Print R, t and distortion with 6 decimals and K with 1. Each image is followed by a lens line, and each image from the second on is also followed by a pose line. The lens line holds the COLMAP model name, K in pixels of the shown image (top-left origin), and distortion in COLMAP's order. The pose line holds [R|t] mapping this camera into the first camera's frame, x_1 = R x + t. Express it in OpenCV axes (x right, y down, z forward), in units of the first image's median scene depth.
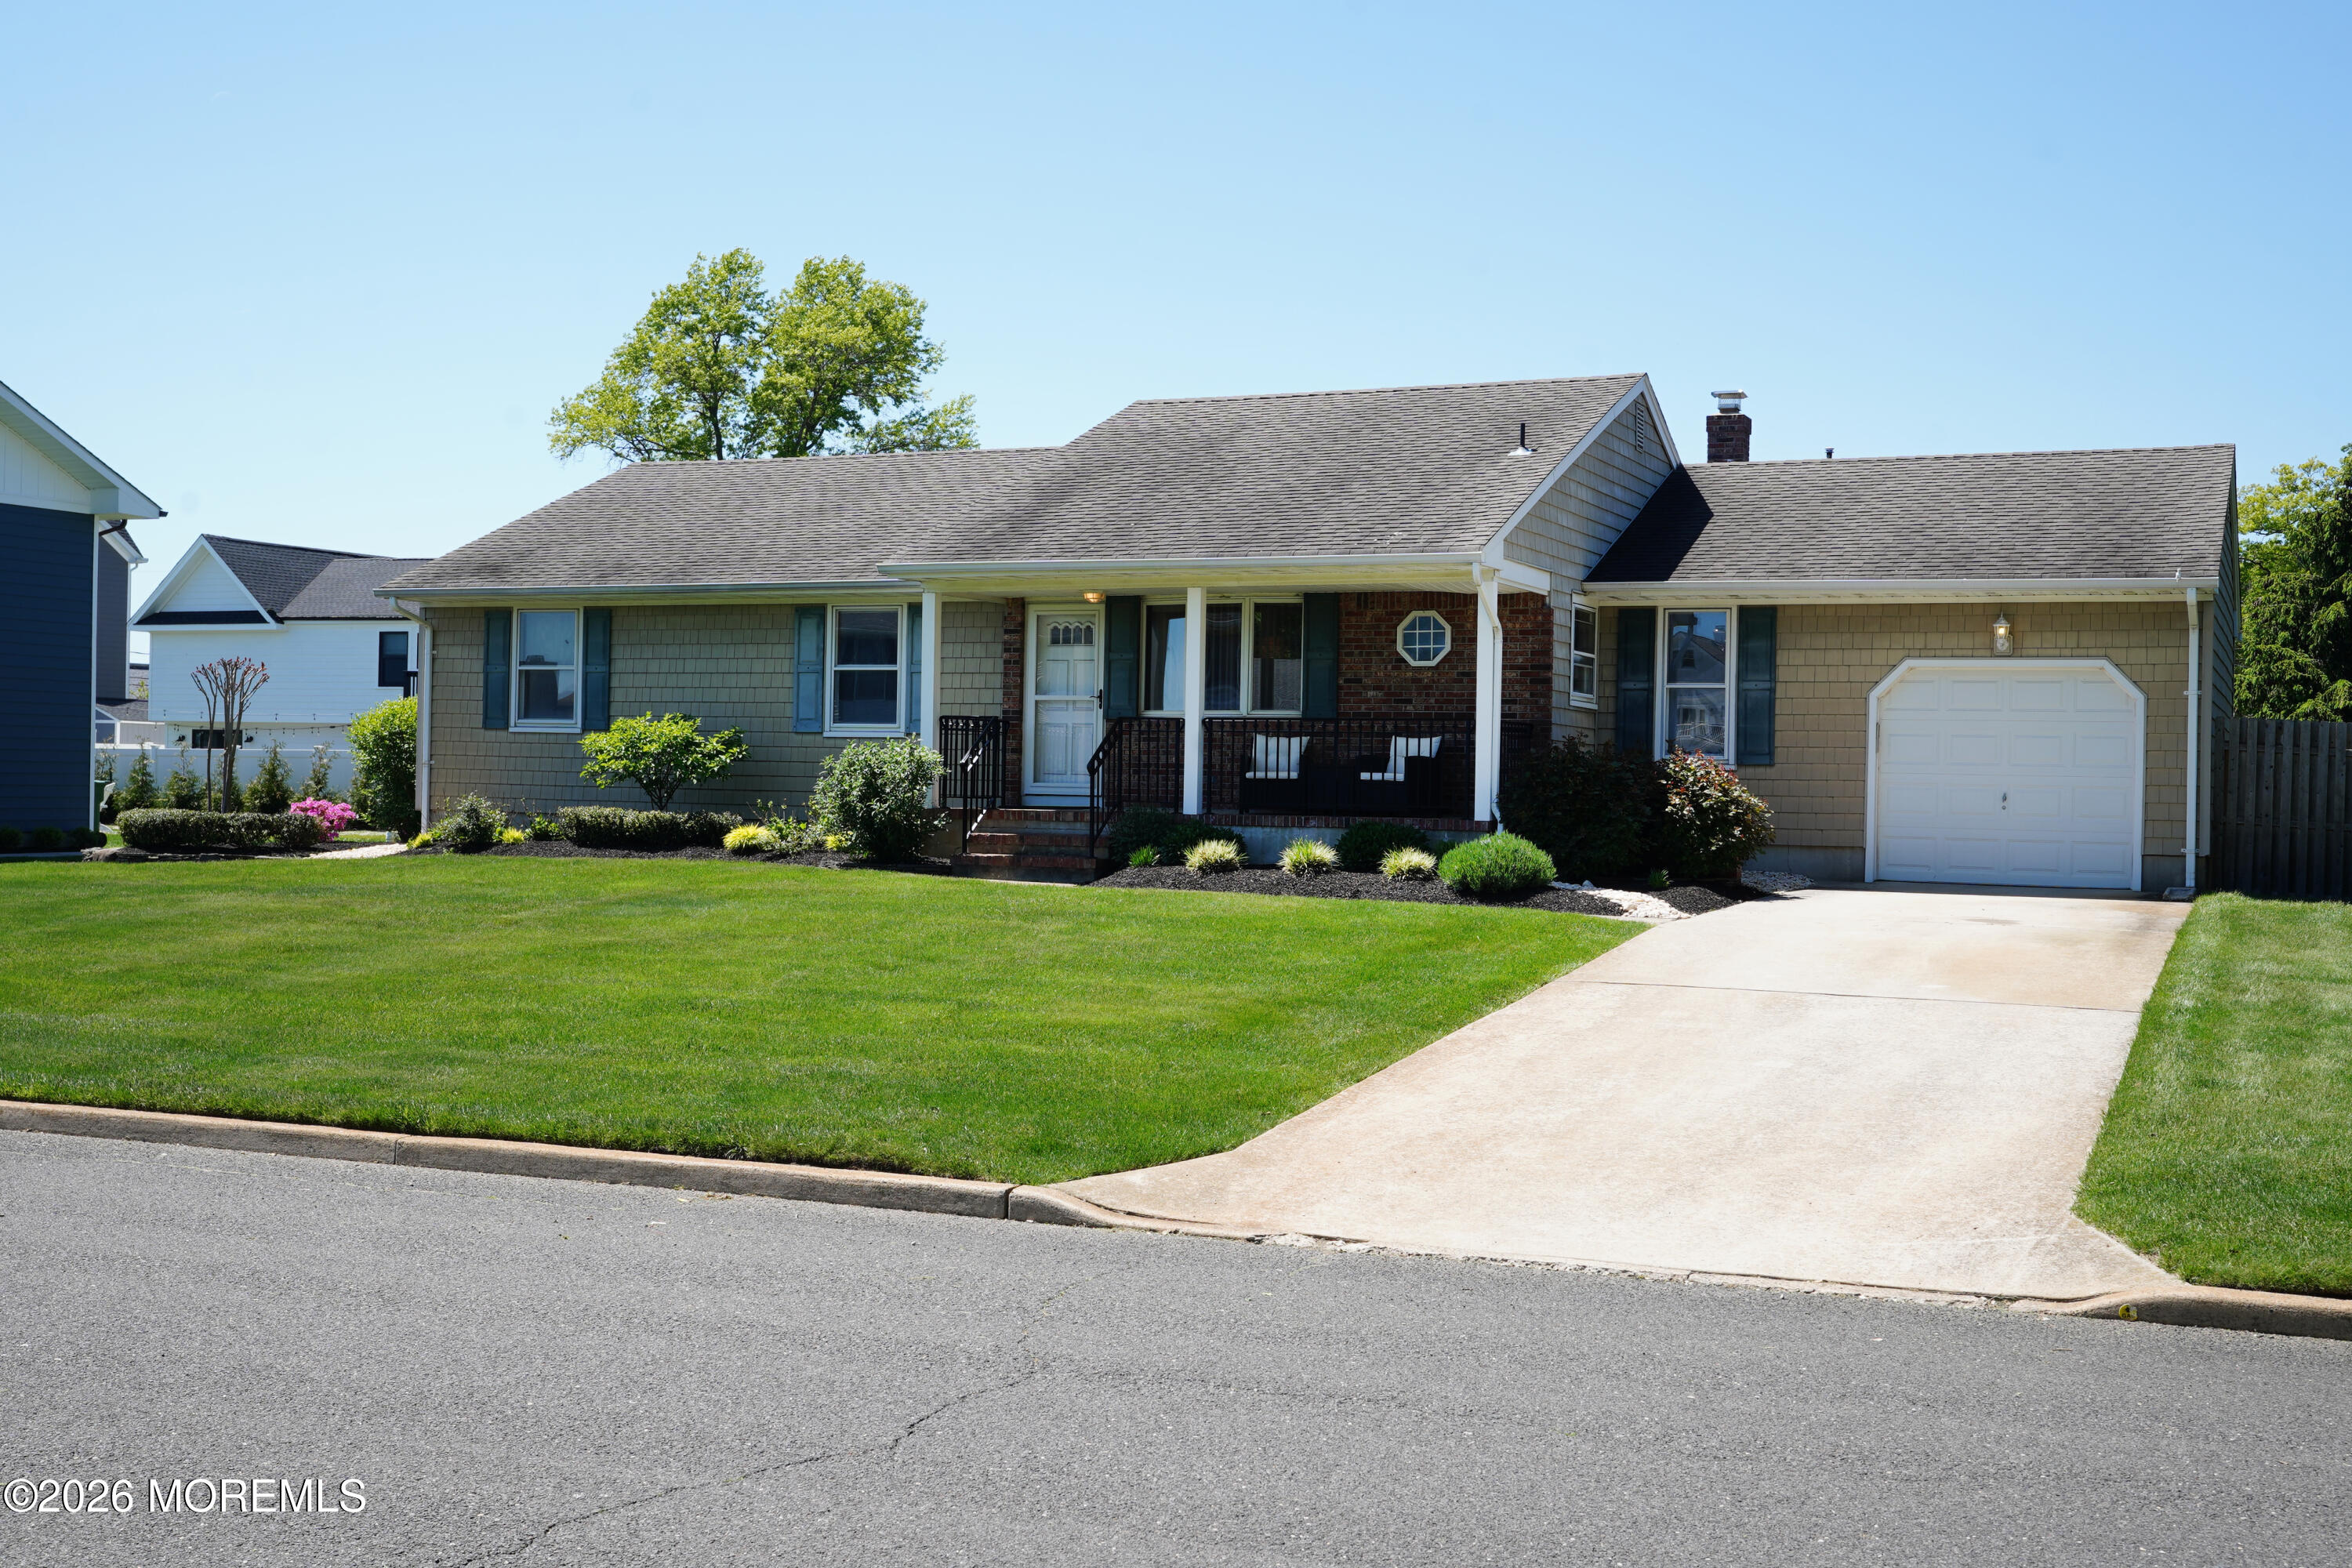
lens RADIAL K [[2376.1, 0, 1182.9], [0, 2376.1, 904.0], [0, 0, 1]] dist [0.003111, 0.001477]
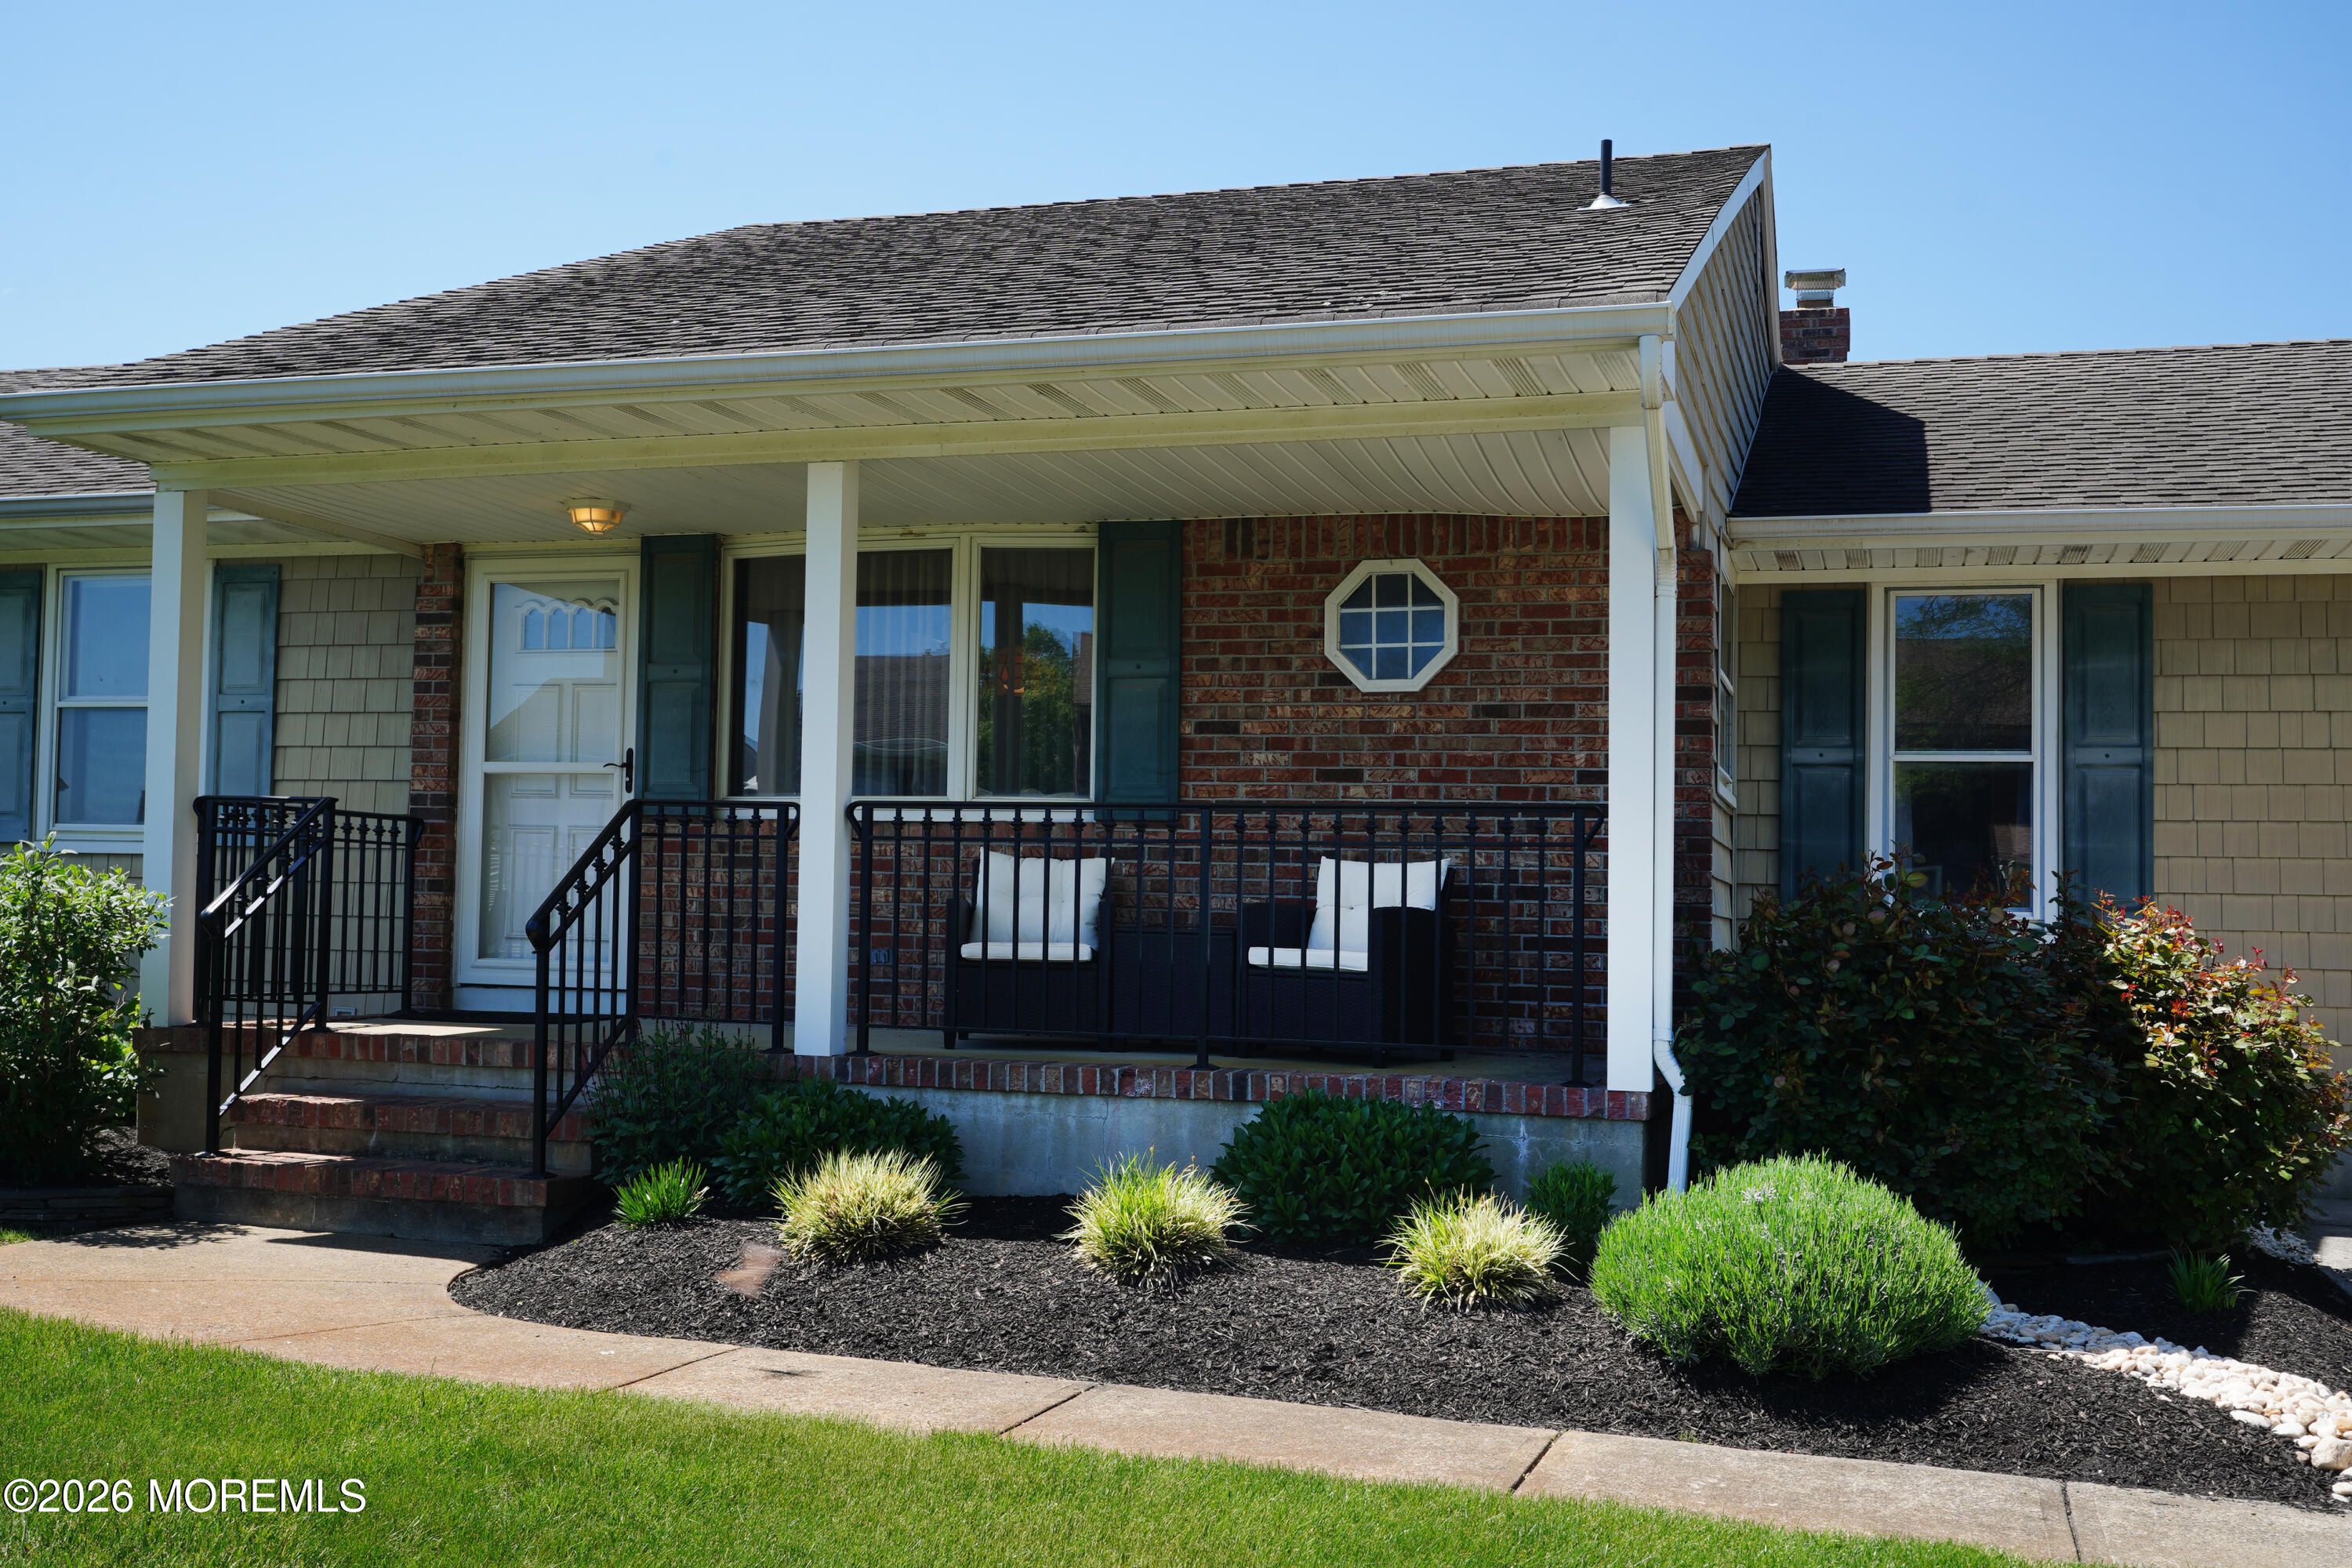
lens RADIAL K [[2292.3, 0, 1168.4], [0, 2292.3, 860.3], [0, 0, 1]] dist [-0.009126, -0.003275]
pose [[0.992650, 0.011509, 0.120471, 0.014385], [-0.001753, 0.996730, -0.080779, -0.037554], [-0.121007, 0.079974, 0.989425, 0.600012]]
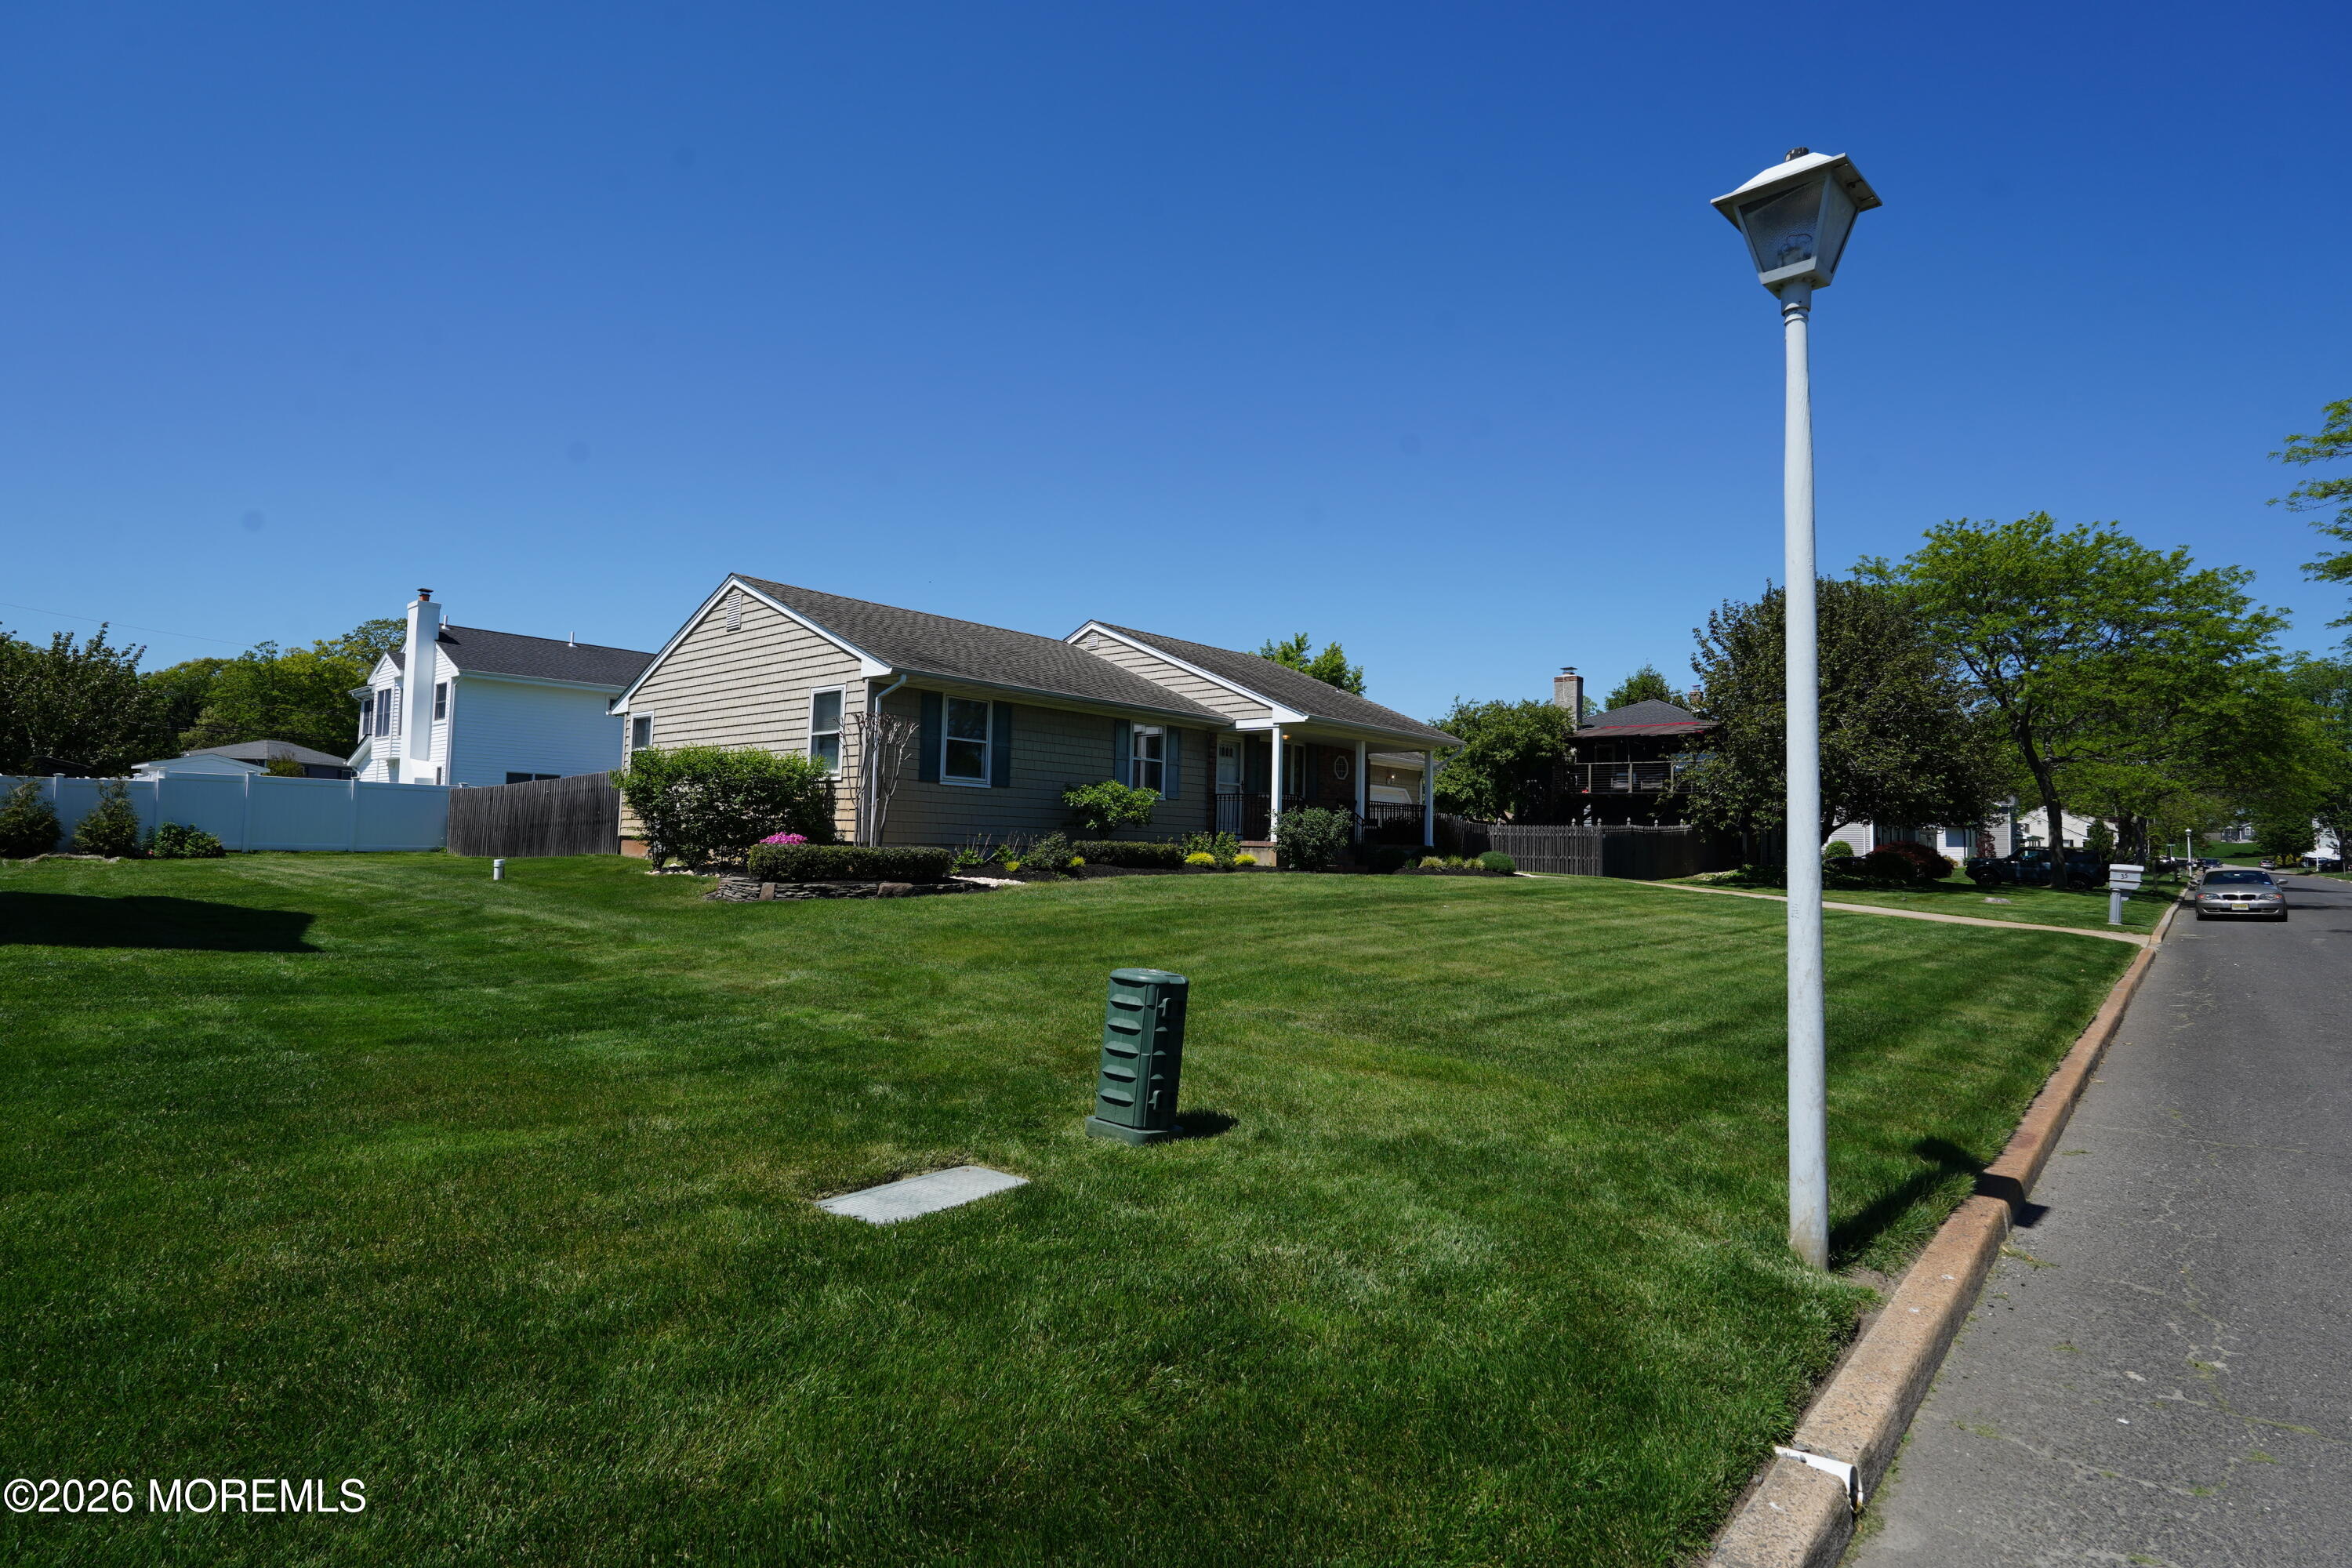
lens RADIAL K [[1152.2, 0, 1176.0], [0, 1152.2, 784.0], [0, 0, 1]] dist [-0.012054, -0.000193]
pose [[0.289830, 0.036610, 0.956378, -1.030647], [0.028907, 0.998477, -0.046982, -0.045653], [-0.956642, 0.041263, 0.288330, 0.814379]]
